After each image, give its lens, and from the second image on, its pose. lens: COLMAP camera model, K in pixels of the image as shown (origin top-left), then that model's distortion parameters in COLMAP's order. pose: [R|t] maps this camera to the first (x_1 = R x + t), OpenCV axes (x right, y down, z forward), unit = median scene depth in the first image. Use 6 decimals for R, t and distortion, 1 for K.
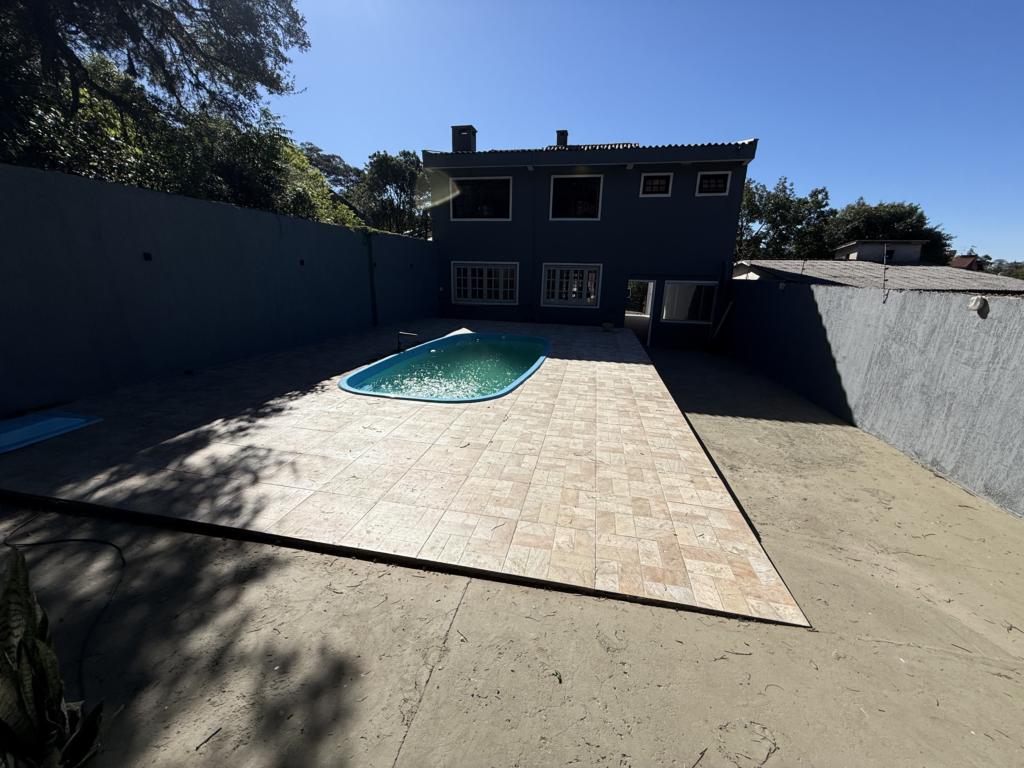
lens RADIAL K [[408.1, 0, 510.1], [0, 408.1, 385.1], [0, 0, 1]] dist [-0.000695, -0.000174]
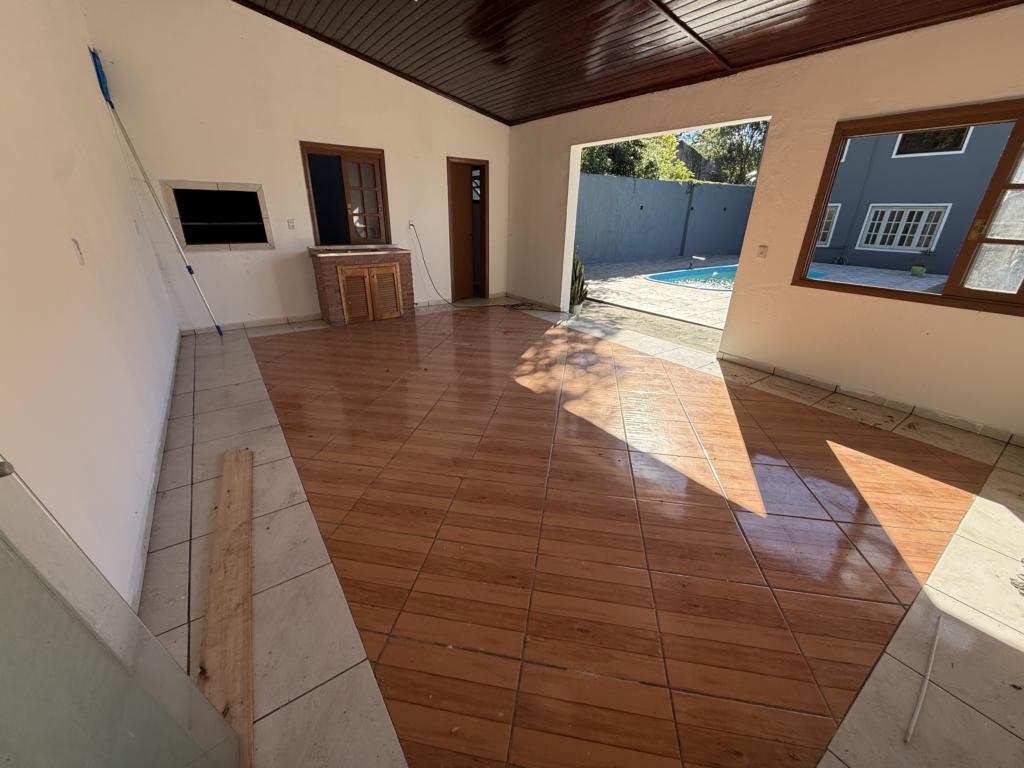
lens RADIAL K [[408.1, 0, 511.0], [0, 408.1, 385.3], [0, 0, 1]] dist [-0.000695, -0.000174]
pose [[0.734828, 0.256890, -0.627723, 0.265970], [-0.179385, 0.966152, 0.185397, 0.150161], [0.654102, -0.023631, 0.756037, -0.502842]]
